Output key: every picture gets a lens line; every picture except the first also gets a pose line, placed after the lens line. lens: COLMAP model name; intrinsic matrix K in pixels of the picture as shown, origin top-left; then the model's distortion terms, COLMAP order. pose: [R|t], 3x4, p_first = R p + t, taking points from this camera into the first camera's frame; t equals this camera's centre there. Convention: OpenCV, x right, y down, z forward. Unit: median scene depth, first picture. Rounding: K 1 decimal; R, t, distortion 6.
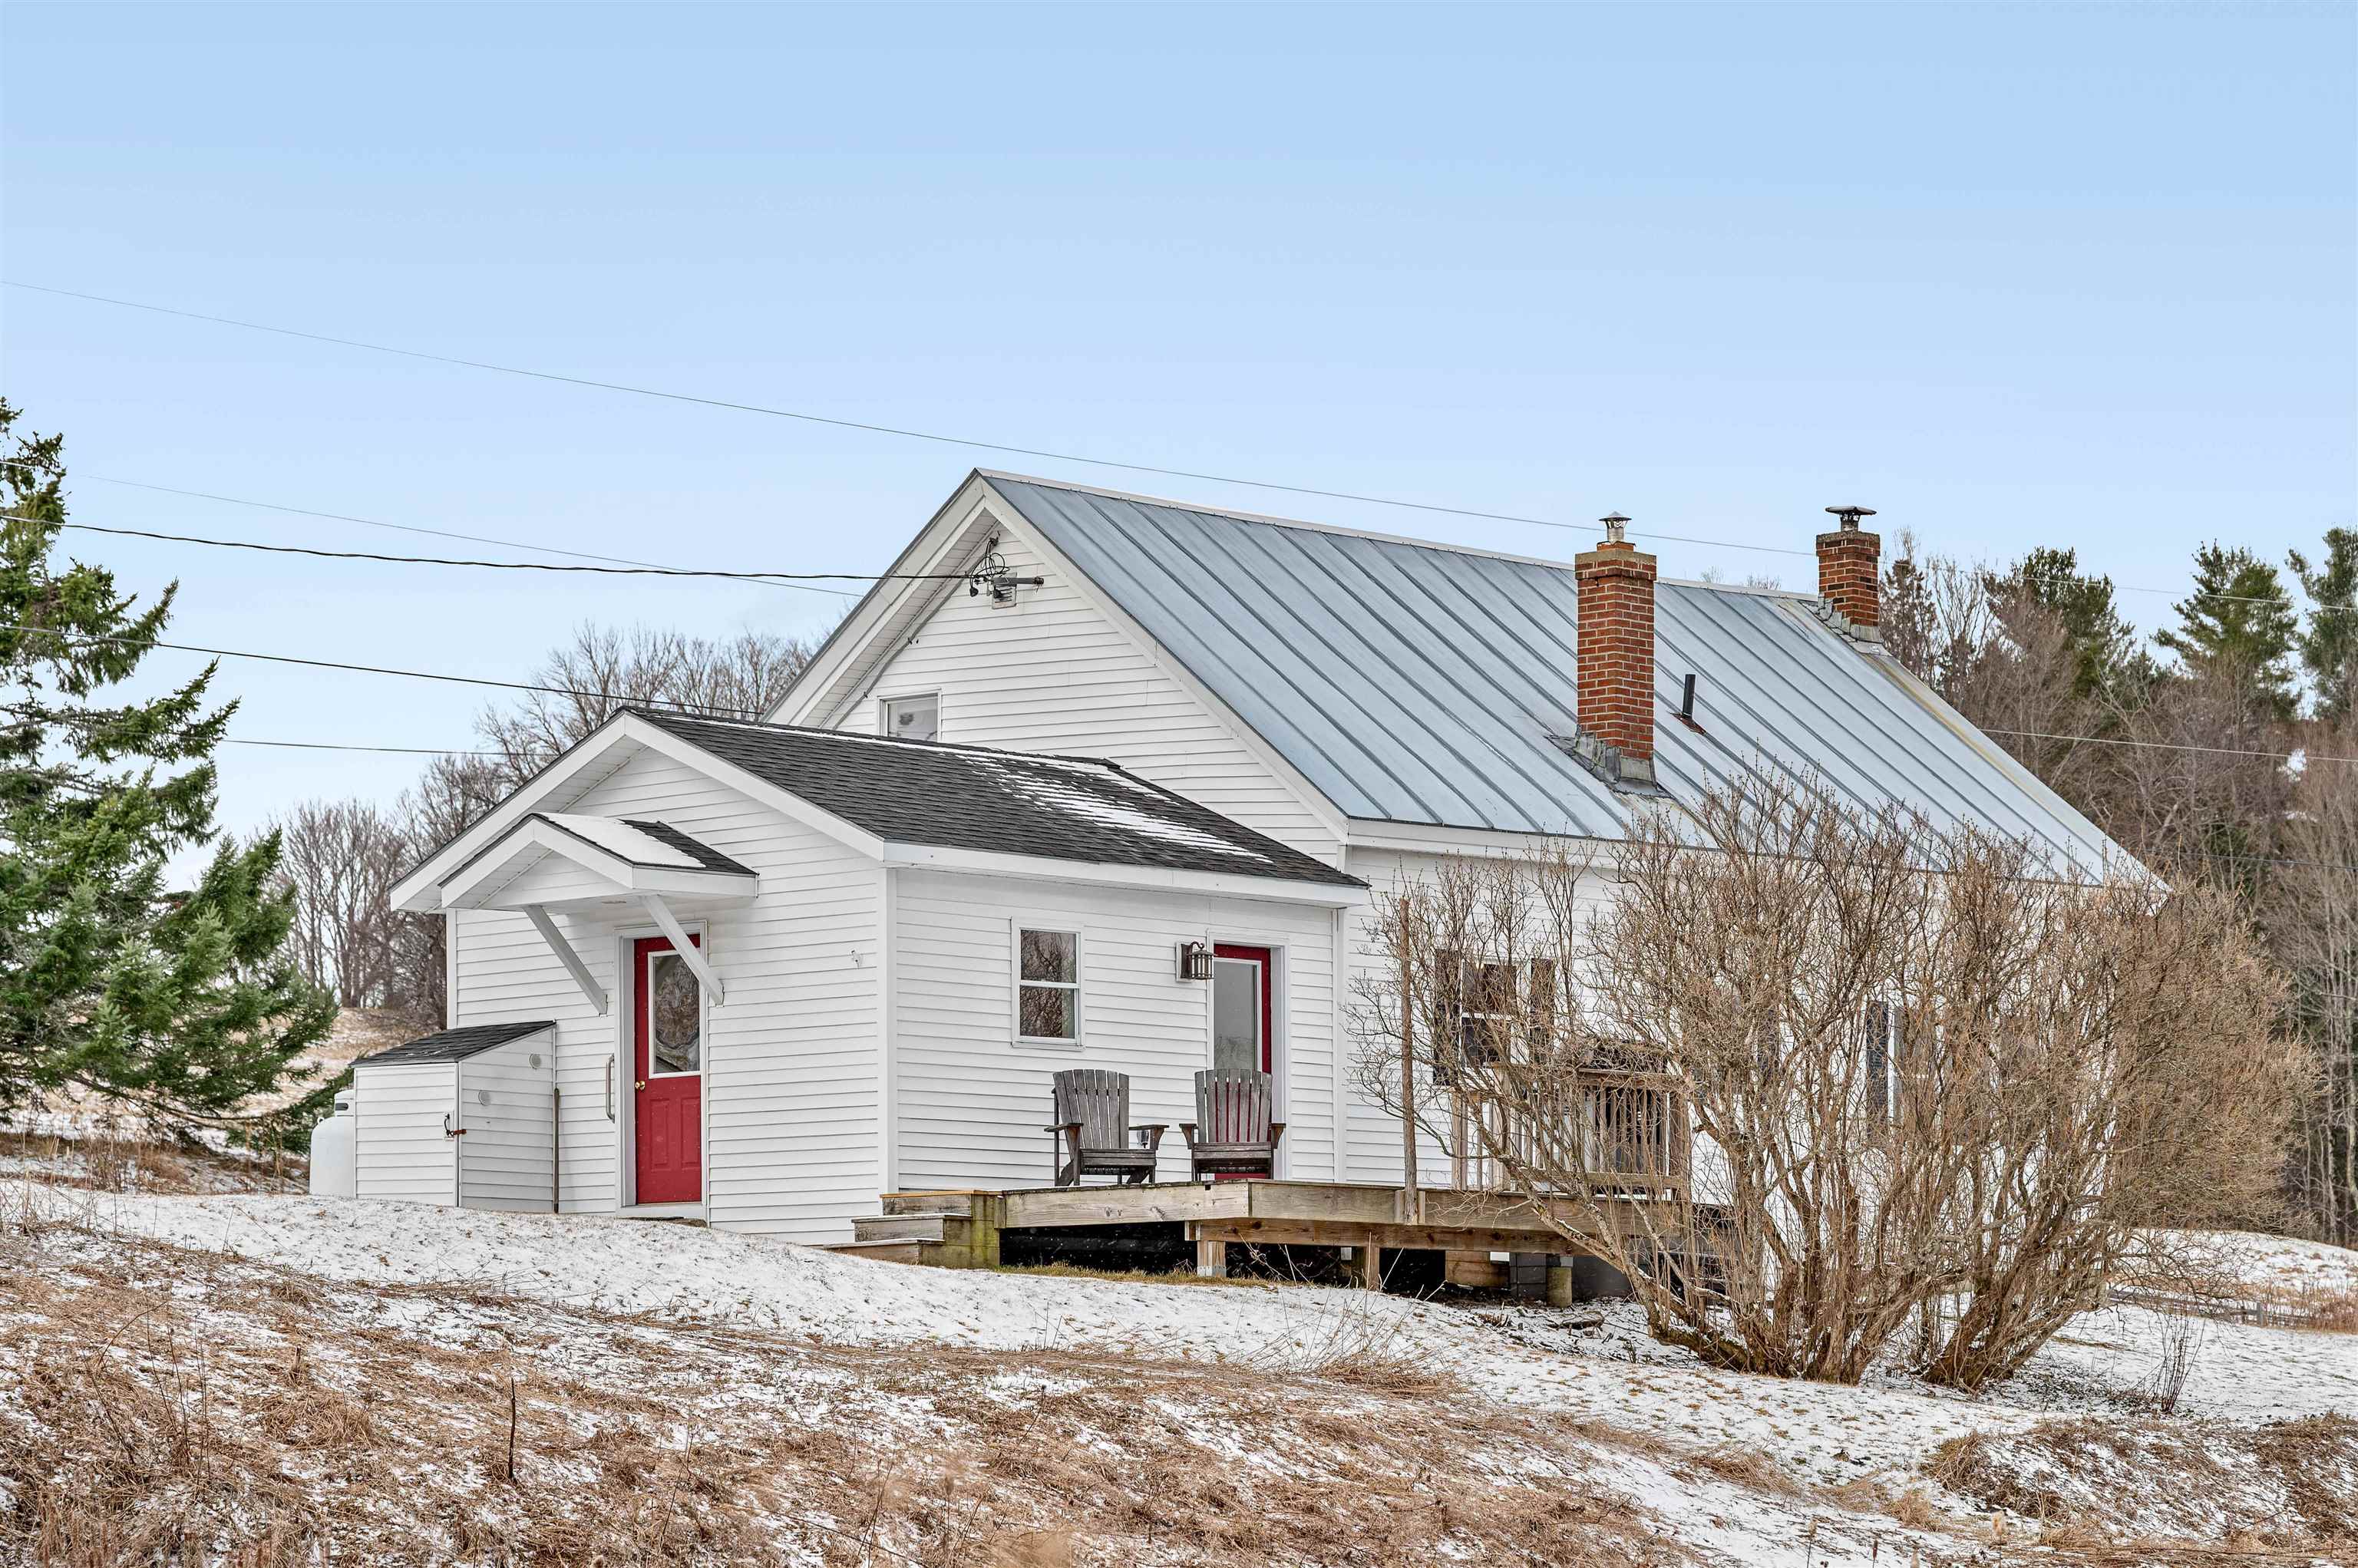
lens RADIAL K [[5922.1, 0, 1179.0], [0, 5922.1, 784.0], [0, 0, 1]] dist [-0.111413, 0.425454]
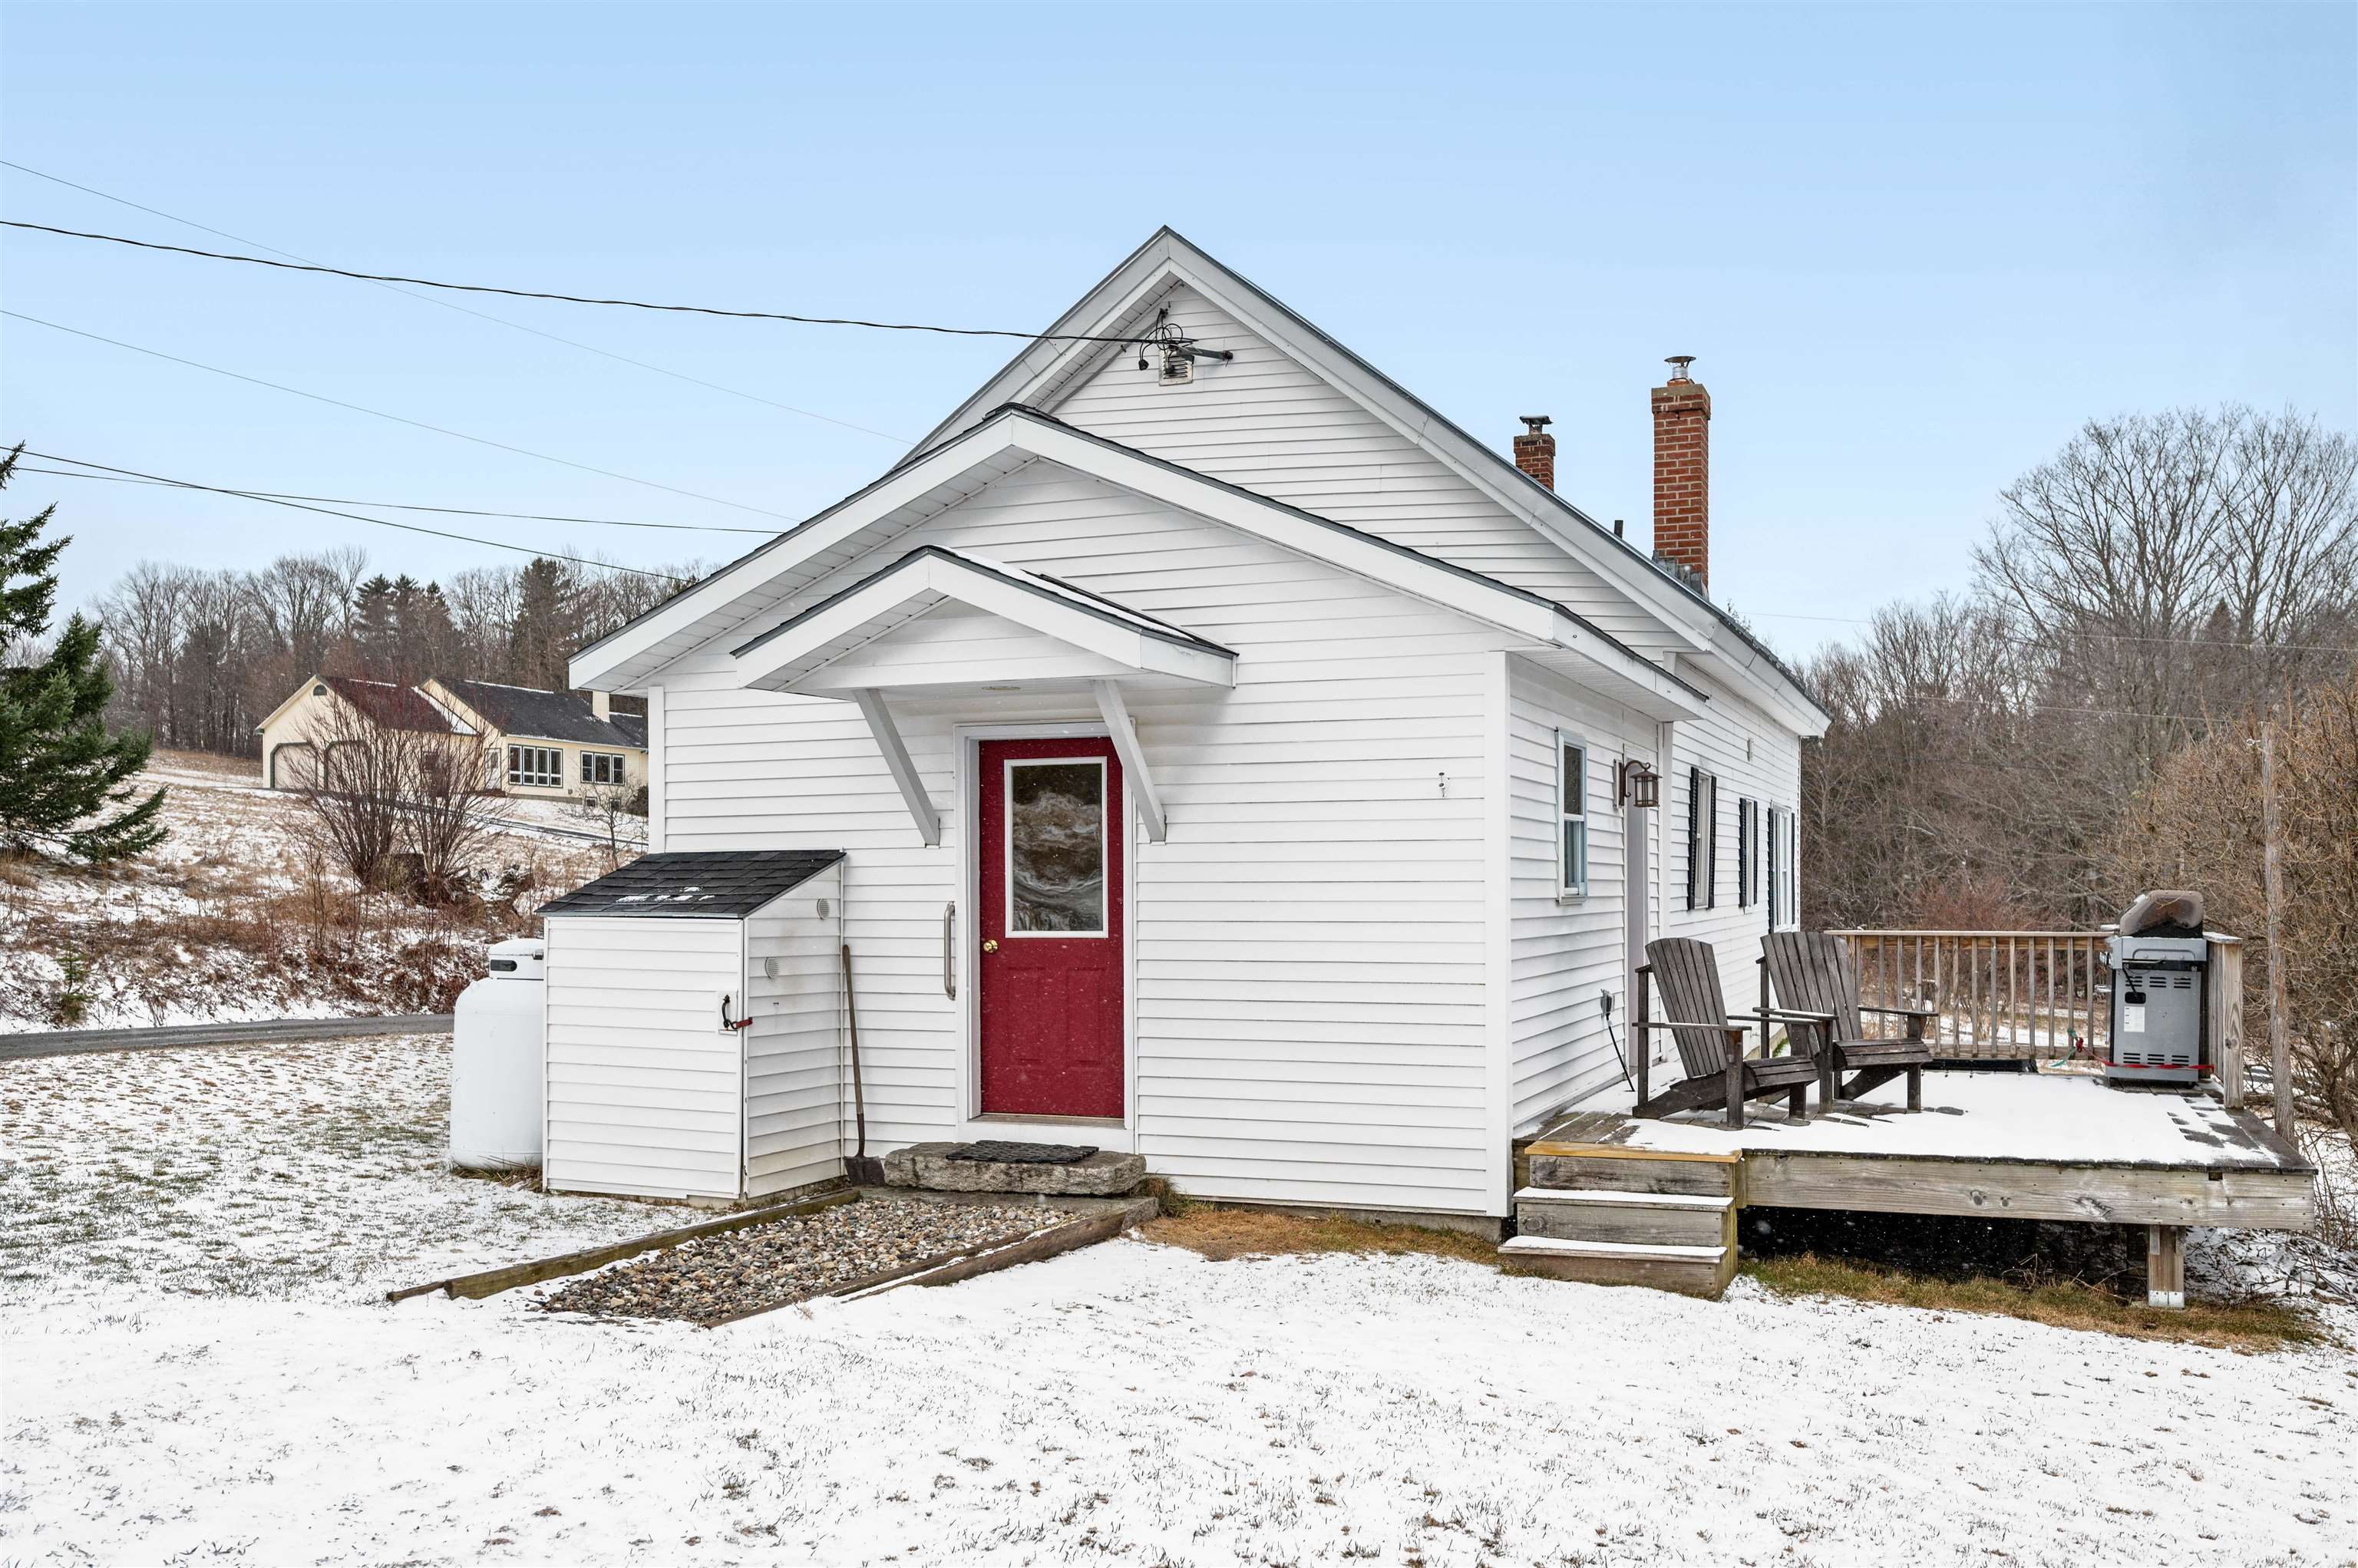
lens RADIAL K [[2063.5, 0, 1179.0], [0, 2063.5, 784.0], [0, 0, 1]] dist [-0.045865, -0.009630]
pose [[0.925632, 0.016449, 0.378068, -0.162546], [-0.038710, 0.997930, 0.051357, 0.017565], [-0.376441, -0.062173, 0.924352, 0.754993]]
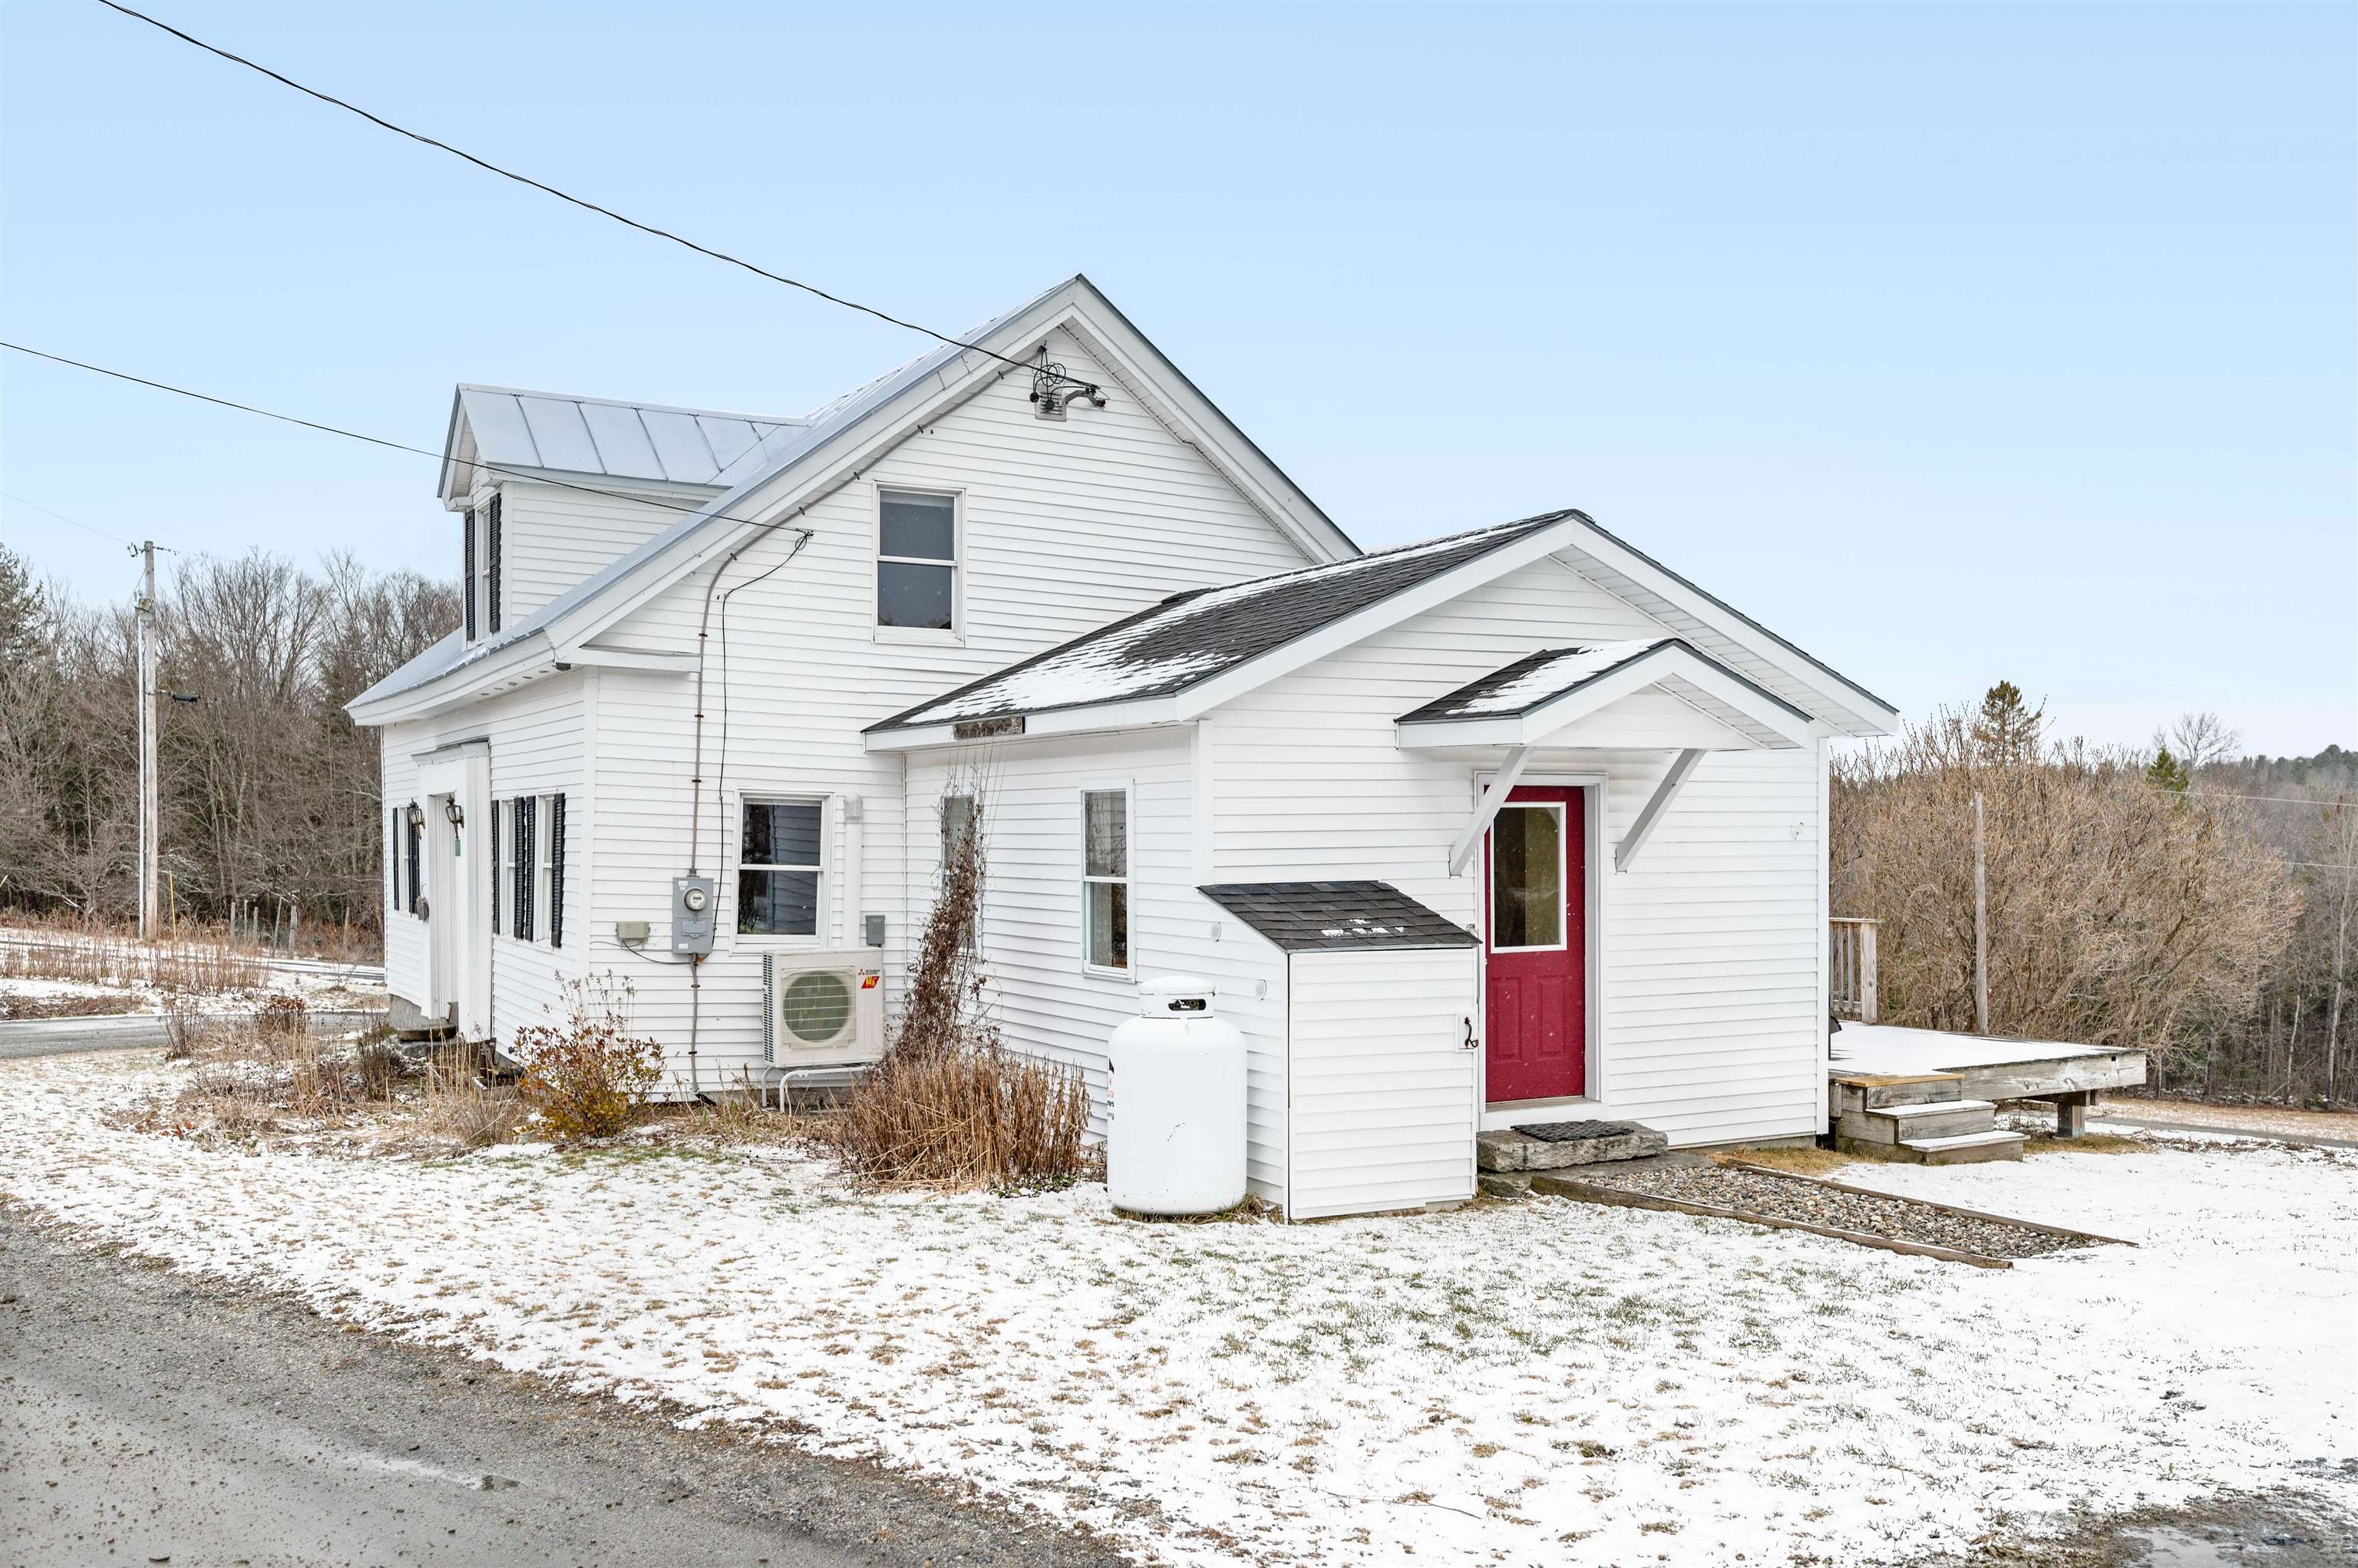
lens RADIAL K [[2063.5, 0, 1179.0], [0, 2063.5, 784.0], [0, 0, 1]] dist [-0.045865, -0.009630]
pose [[0.264313, 0.032299, 0.963896, -0.378391], [-0.102646, 0.994704, -0.005185, 0.031846], [-0.958959, -0.097569, 0.266229, 0.957016]]
